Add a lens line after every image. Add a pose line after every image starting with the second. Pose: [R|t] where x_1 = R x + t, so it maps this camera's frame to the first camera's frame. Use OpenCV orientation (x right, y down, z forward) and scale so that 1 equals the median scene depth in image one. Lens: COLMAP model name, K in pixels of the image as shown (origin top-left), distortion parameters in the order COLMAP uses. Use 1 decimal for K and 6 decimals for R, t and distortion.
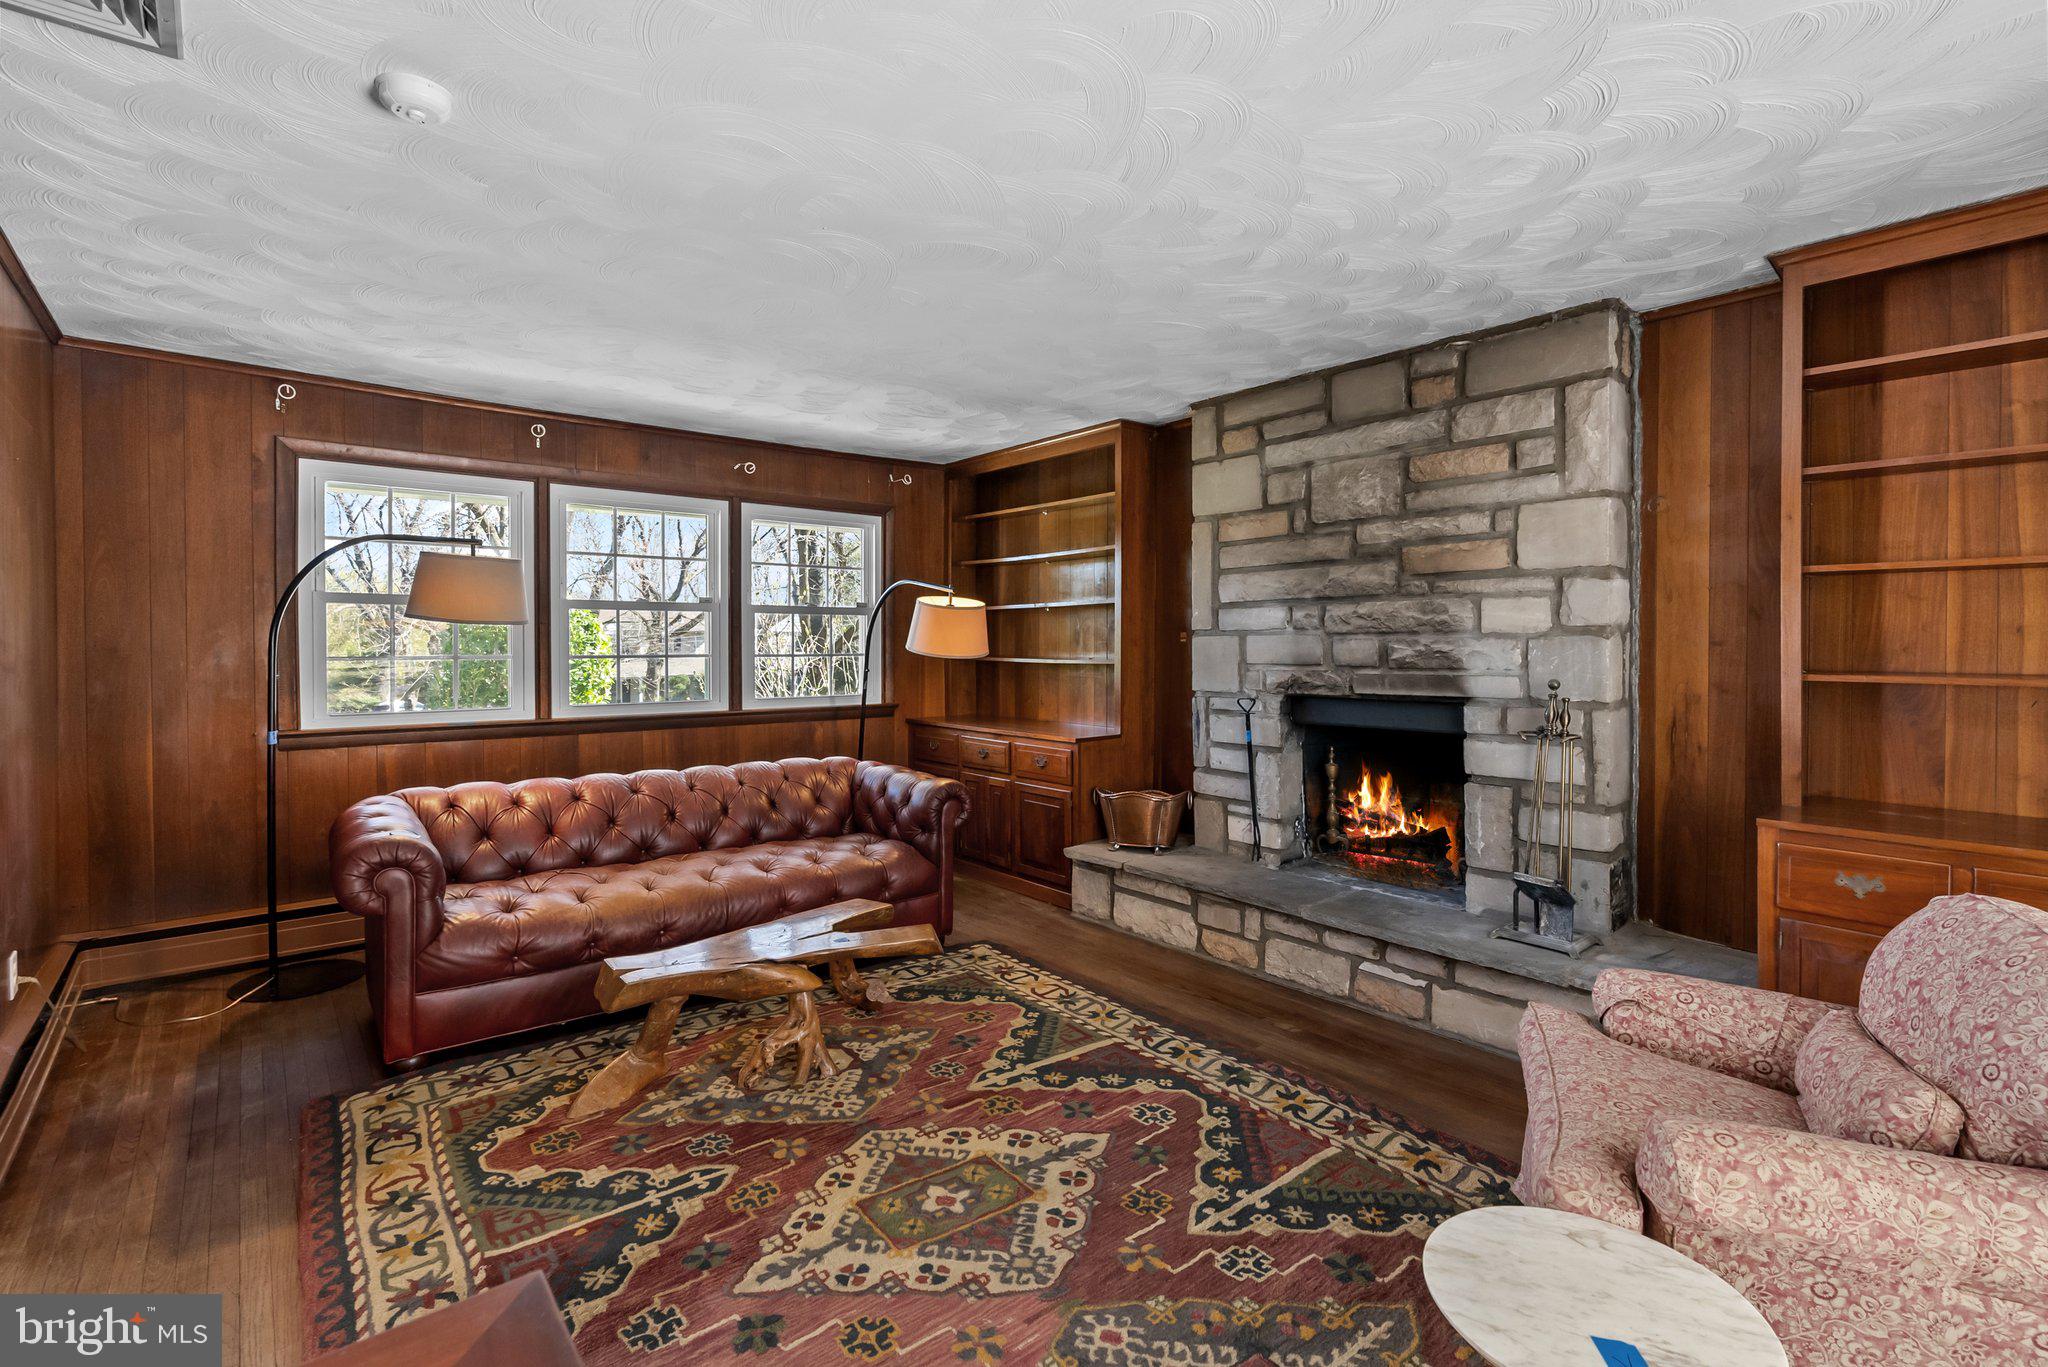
lens RADIAL K [[939.7, 0, 1029.3], [0, 939.7, 650.1], [0, 0, 1]] dist [-0.008417, 0.000681]
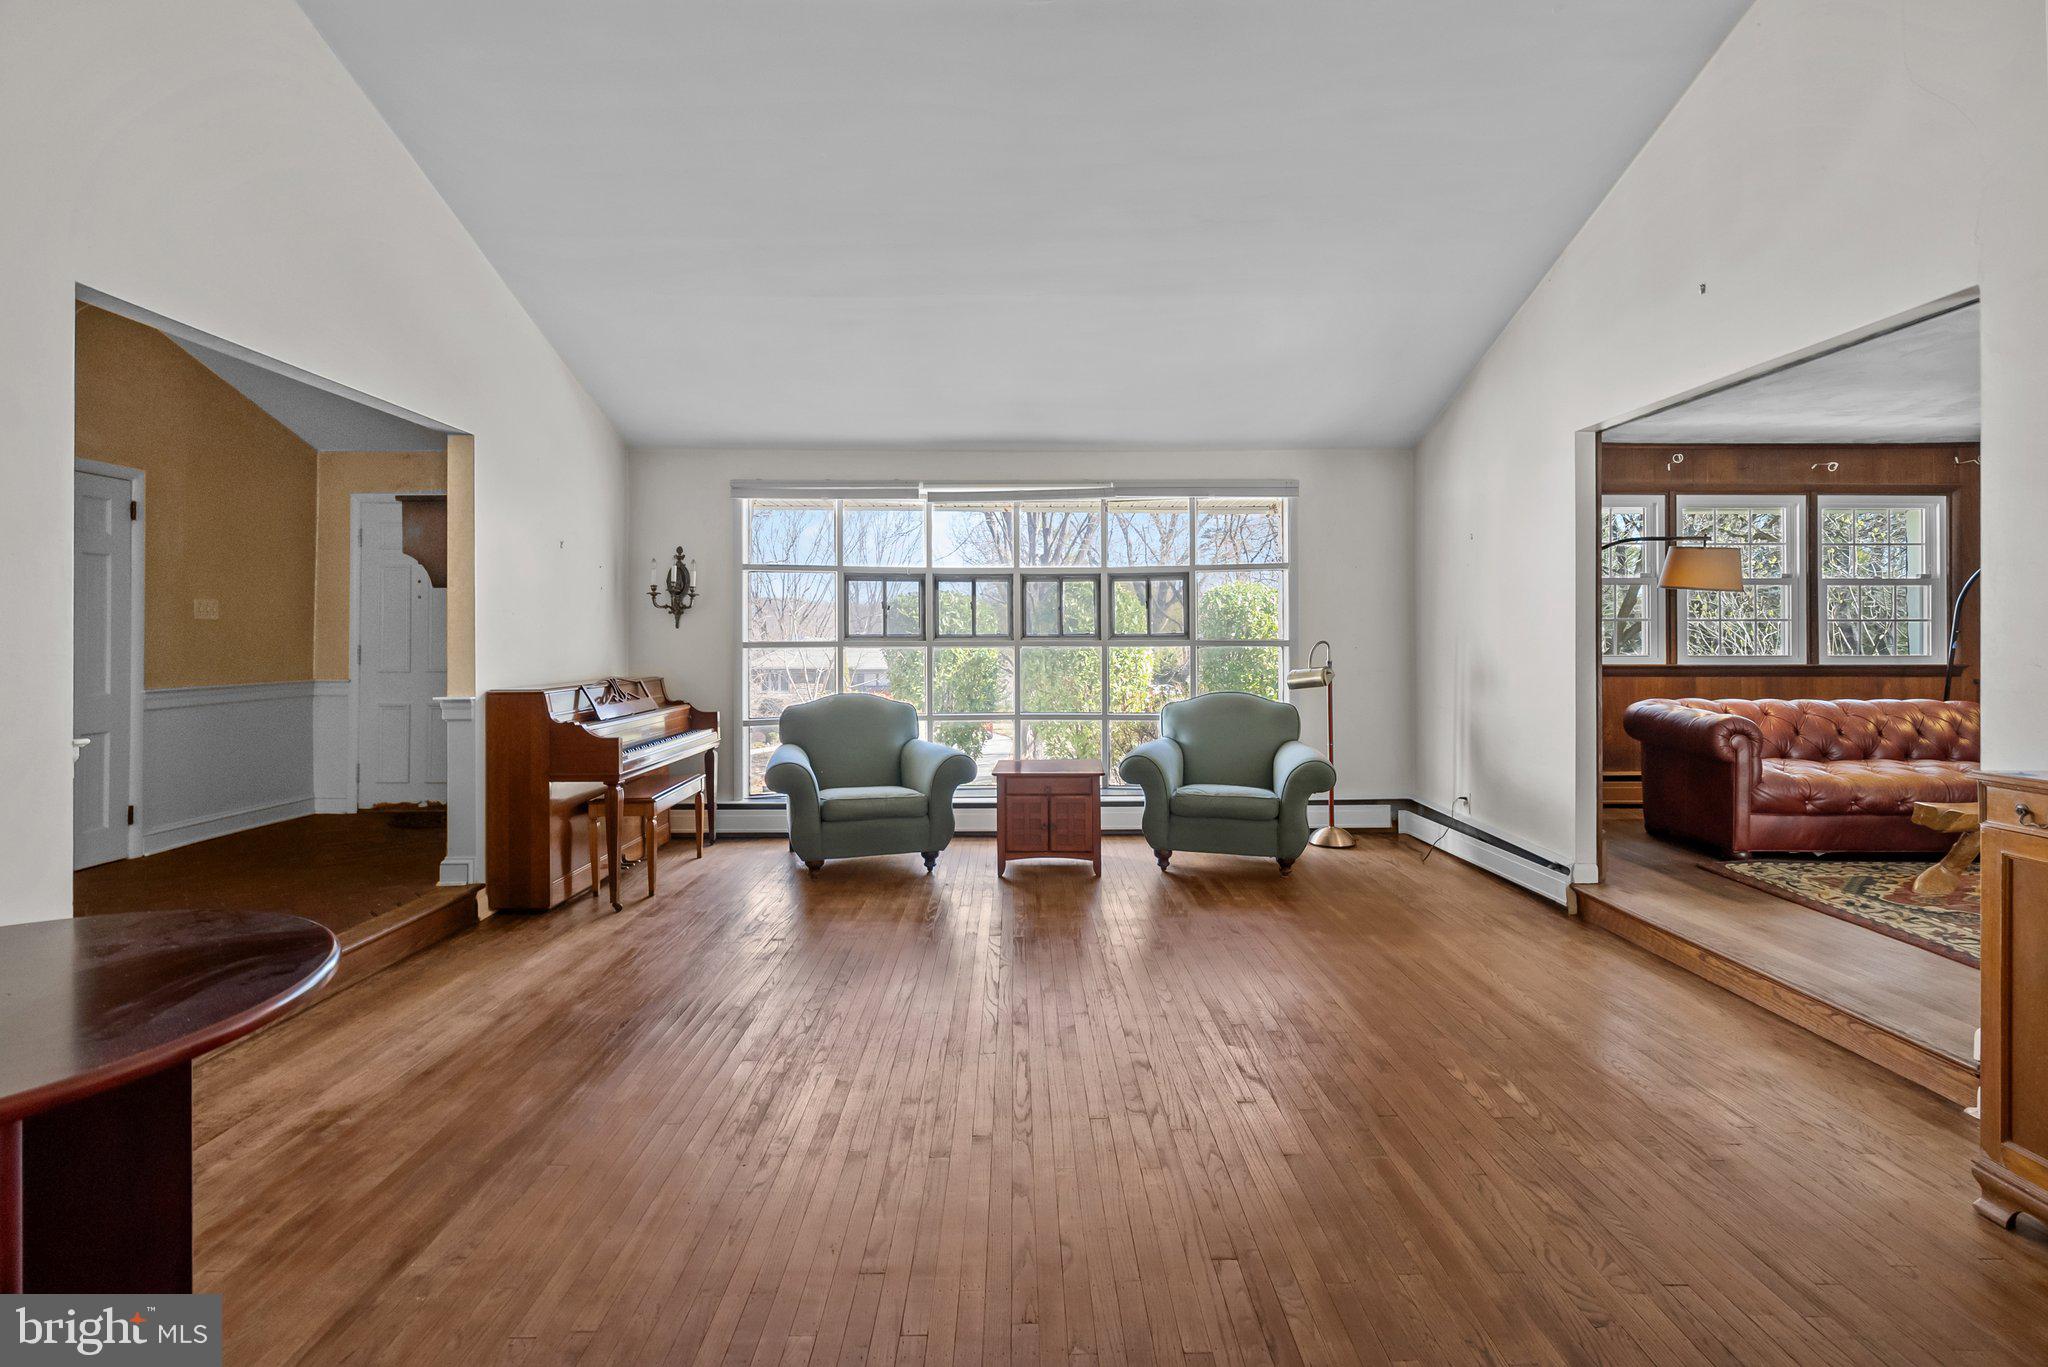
lens RADIAL K [[947.4, 0, 1027.4], [0, 947.4, 639.1], [0, 0, 1]] dist [-0.008394, 0.000666]
pose [[0.775551, -0.004863, -0.631267, -0.482287], [-0.003041, 0.999930, -0.011439, 0.069495], [0.631278, 0.010791, 0.775482, -0.875517]]
